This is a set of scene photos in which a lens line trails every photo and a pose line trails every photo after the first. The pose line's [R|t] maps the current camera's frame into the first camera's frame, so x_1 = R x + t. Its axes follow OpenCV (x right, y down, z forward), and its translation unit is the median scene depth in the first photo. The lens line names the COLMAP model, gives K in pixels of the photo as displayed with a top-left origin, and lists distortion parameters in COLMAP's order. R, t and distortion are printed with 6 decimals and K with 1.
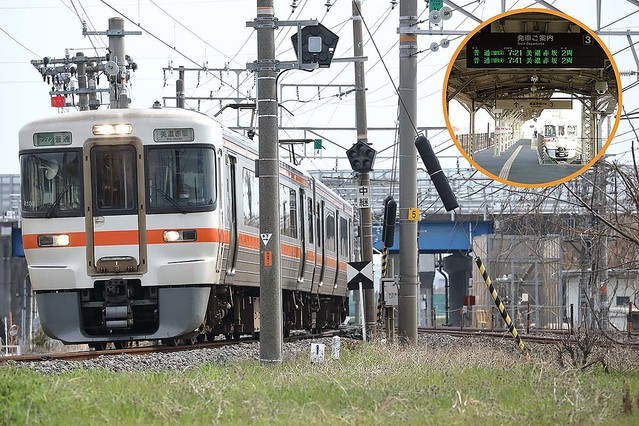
lens RADIAL K [[848.5, 0, 319.4], [0, 848.5, 211.6], [0, 0, 1]] dist [-0.007302, 0.000000]
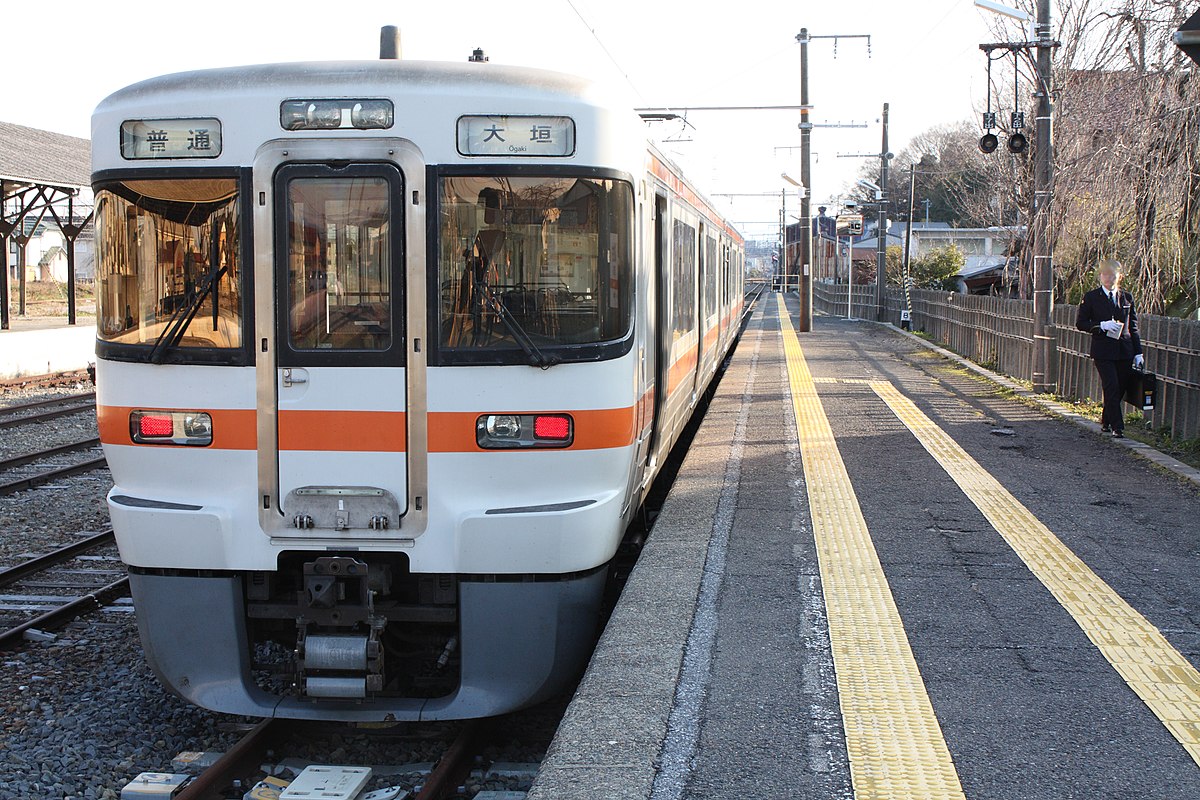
lens RADIAL K [[1593.5, 0, 601.2], [0, 1593.5, 399.9], [0, 0, 1]] dist [-0.007302, 0.000000]
pose [[0.995715, 0.025860, -0.088782, -0.075709], [-0.024479, 0.999562, 0.016614, 0.005062], [0.089172, -0.014369, 0.995913, 0.358041]]
